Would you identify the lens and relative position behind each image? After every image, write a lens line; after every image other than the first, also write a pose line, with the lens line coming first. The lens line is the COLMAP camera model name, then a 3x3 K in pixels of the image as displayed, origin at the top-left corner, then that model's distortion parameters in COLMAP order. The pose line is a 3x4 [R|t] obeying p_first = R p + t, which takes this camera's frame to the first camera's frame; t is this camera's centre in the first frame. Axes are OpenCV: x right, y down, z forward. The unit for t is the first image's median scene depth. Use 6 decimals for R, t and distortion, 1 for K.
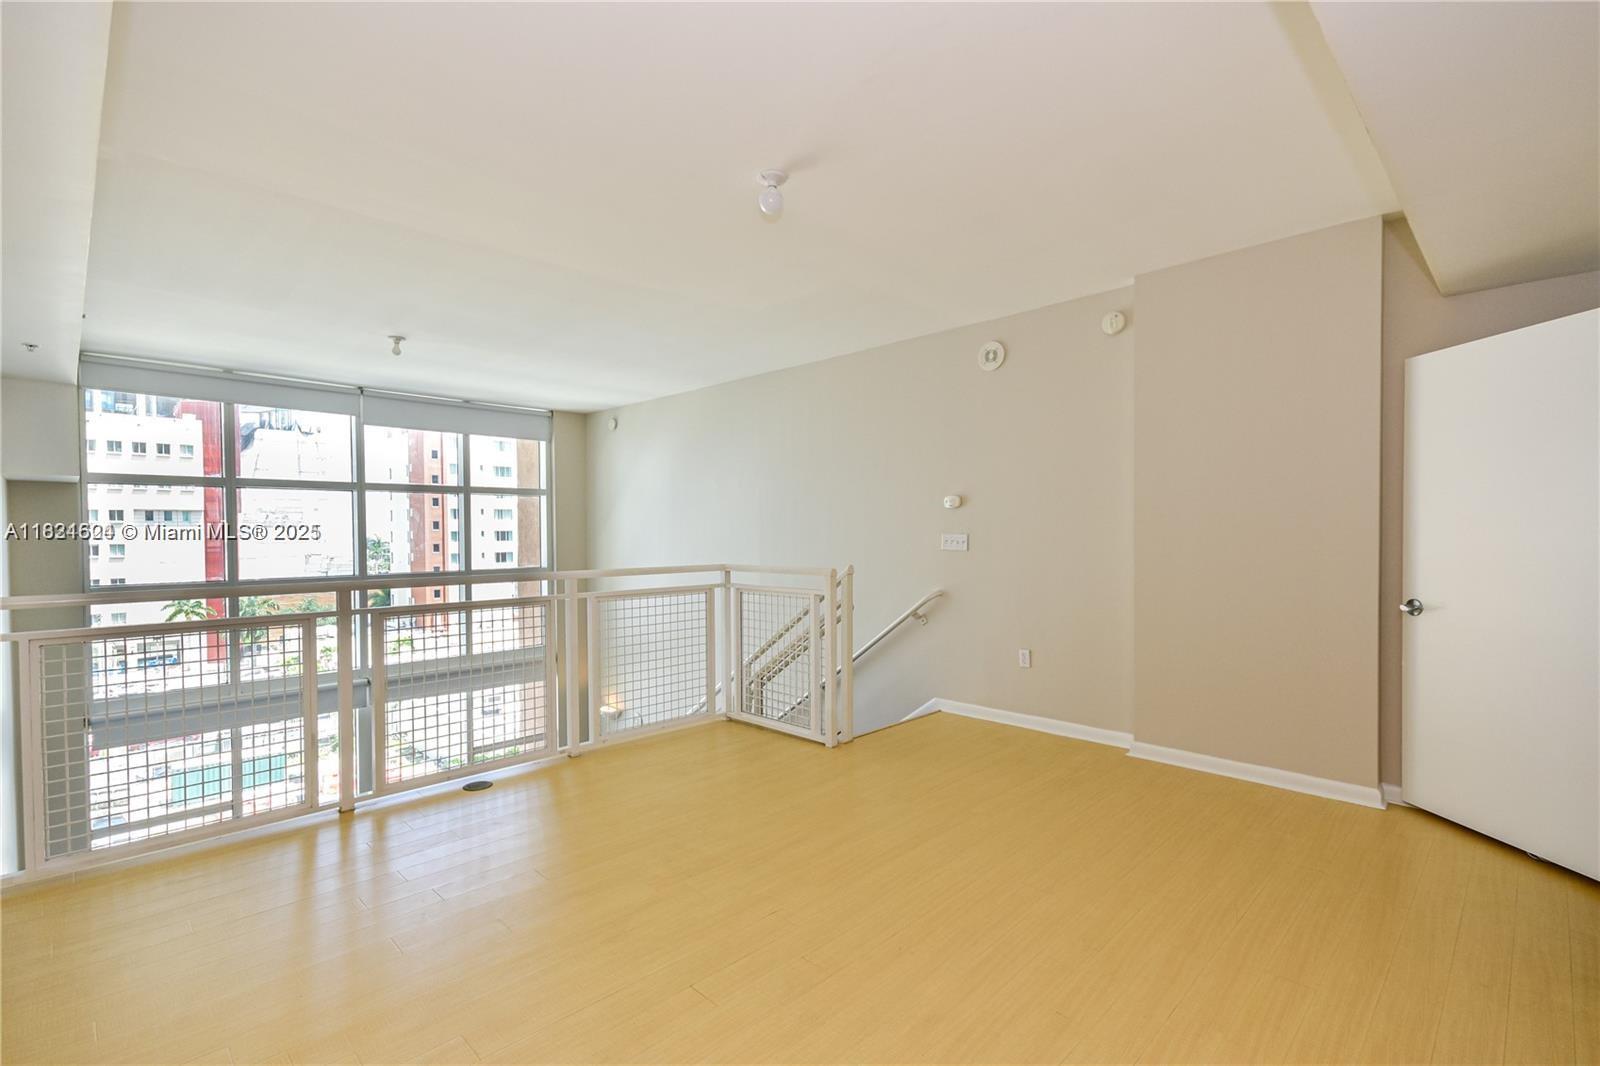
lens RADIAL K [[745.8, 0, 800.0], [0, 745.8, 533.0], [0, 0, 1]] dist [0.018046, -0.000043]
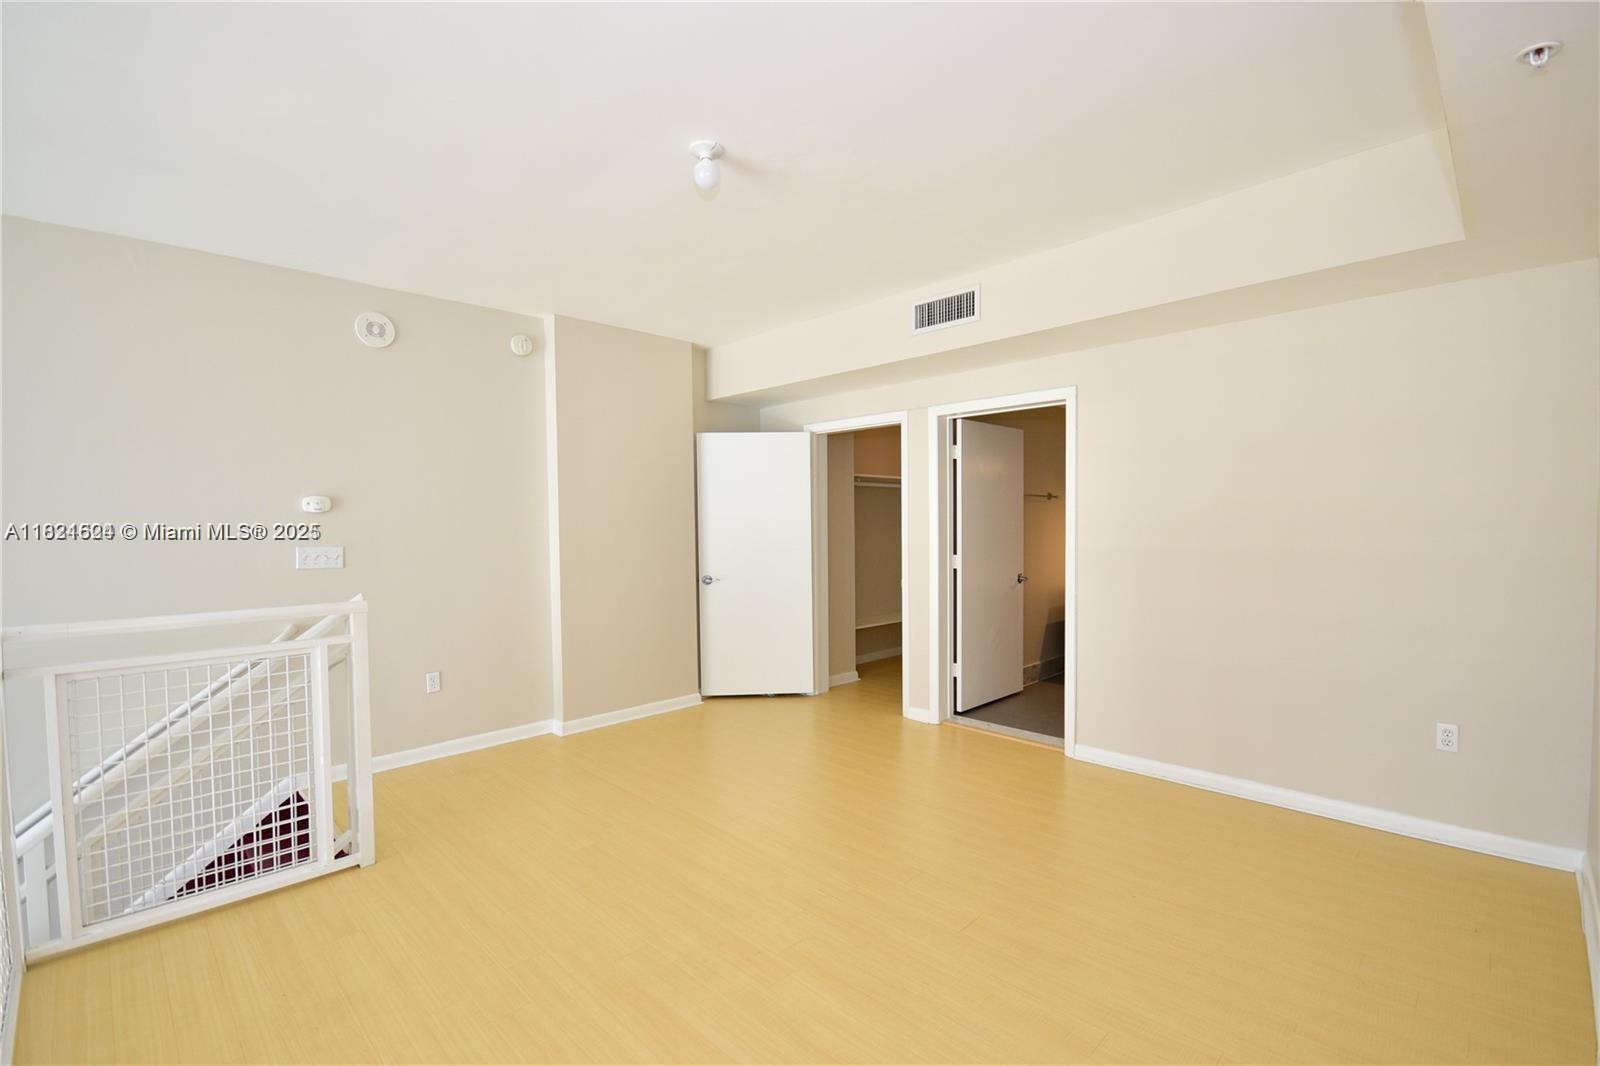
lens RADIAL K [[709.8, 0, 793.2], [0, 709.8, 538.6], [0, 0, 1]] dist [0.017595, -0.011103]
pose [[-0.007732, -0.008370, 0.999935, -0.560192], [0.019127, 0.999781, 0.008517, -0.004147], [-0.999787, 0.019191, -0.007571, 0.572593]]
